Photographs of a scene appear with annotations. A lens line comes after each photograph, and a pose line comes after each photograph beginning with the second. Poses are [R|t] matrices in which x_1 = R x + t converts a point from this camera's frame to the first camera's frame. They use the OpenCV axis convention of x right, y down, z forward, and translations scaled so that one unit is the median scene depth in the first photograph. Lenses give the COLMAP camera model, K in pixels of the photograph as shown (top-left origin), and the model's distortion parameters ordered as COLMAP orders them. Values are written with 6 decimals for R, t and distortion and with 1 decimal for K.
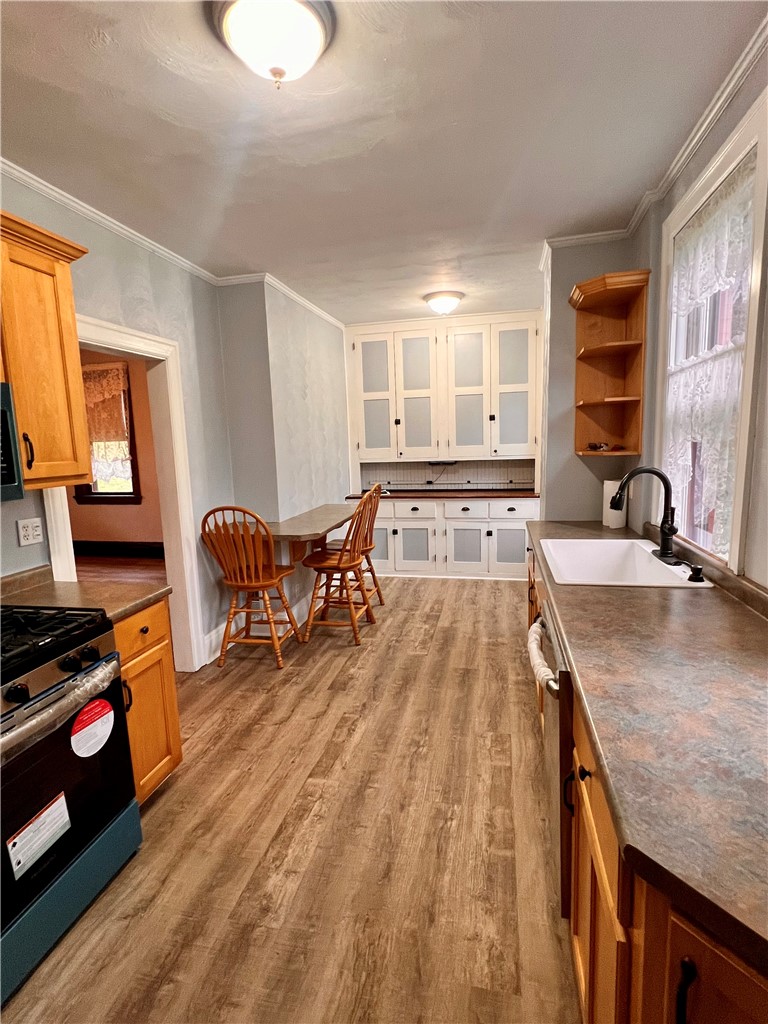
lens RADIAL K [[493.9, 0, 384.0], [0, 493.9, 512.0], [0, 0, 1]] dist [-0.000027, -0.000034]
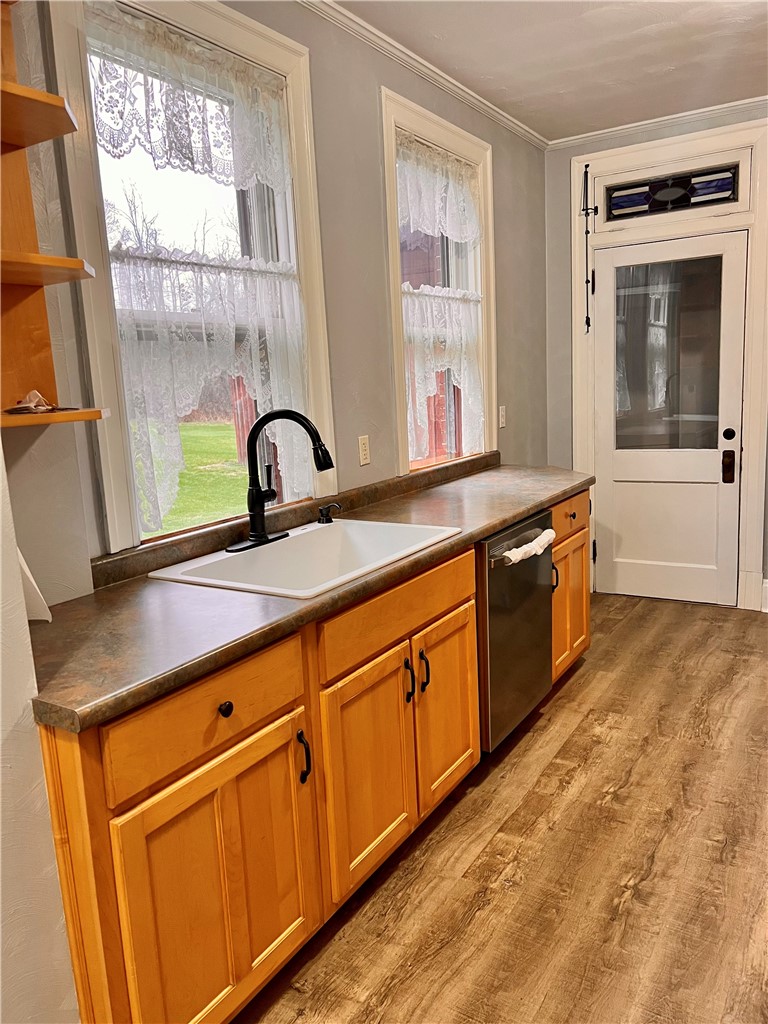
lens RADIAL K [[769.0, 0, 384.0], [0, 769.0, 512.0], [0, 0, 1]] dist [0.059172, -0.069139]
pose [[-0.943164, 0.022925, 0.331537, 0.045463], [0.124925, 0.948906, 0.289777, -0.277932], [-0.307954, 0.314725, -0.897838, 2.185457]]
